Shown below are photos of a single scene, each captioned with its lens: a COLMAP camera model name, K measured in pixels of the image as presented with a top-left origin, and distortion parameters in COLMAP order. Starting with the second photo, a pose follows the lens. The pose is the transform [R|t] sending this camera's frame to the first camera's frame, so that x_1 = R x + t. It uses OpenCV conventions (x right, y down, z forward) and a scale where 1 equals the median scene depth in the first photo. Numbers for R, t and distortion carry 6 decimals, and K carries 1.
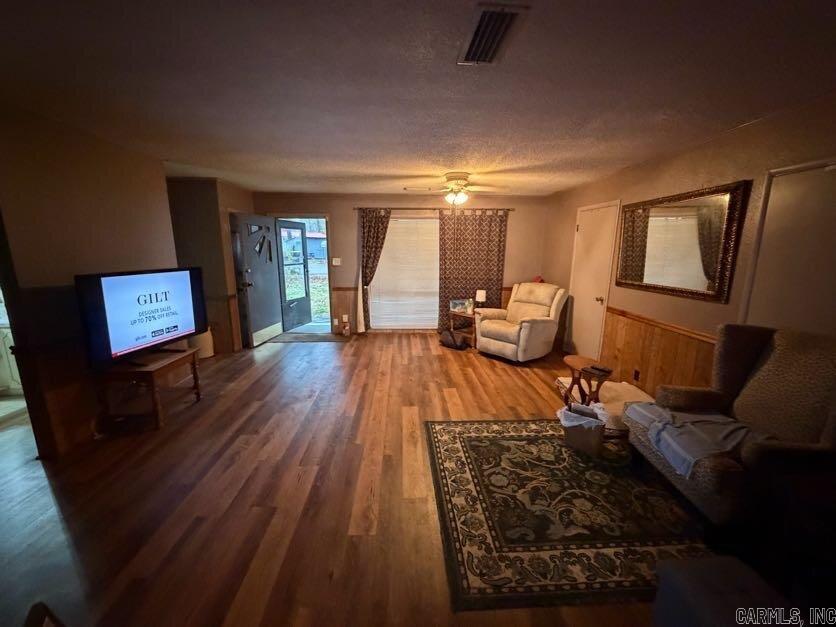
lens RADIAL K [[332.9, 0, 414.7], [0, 332.9, 313.0], [0, 0, 1]] dist [-0.001271, 0.000066]
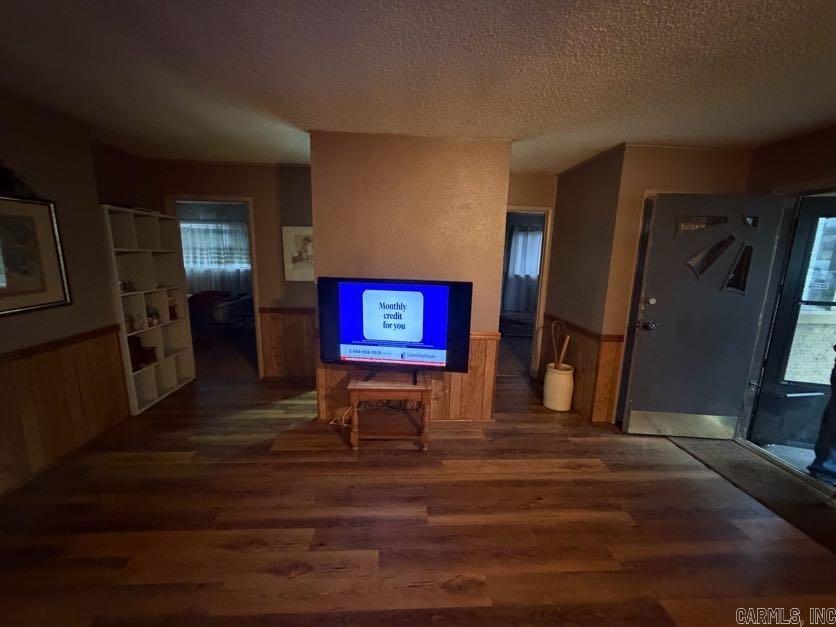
lens RADIAL K [[332.9, 0, 414.7], [0, 332.9, 313.0], [0, 0, 1]] dist [-0.001271, 0.000066]
pose [[0.009657, 0.177787, -0.984022, 0.056599], [-0.209718, 0.962542, 0.171848, -0.174543], [0.977714, 0.204708, 0.046581, 0.874826]]
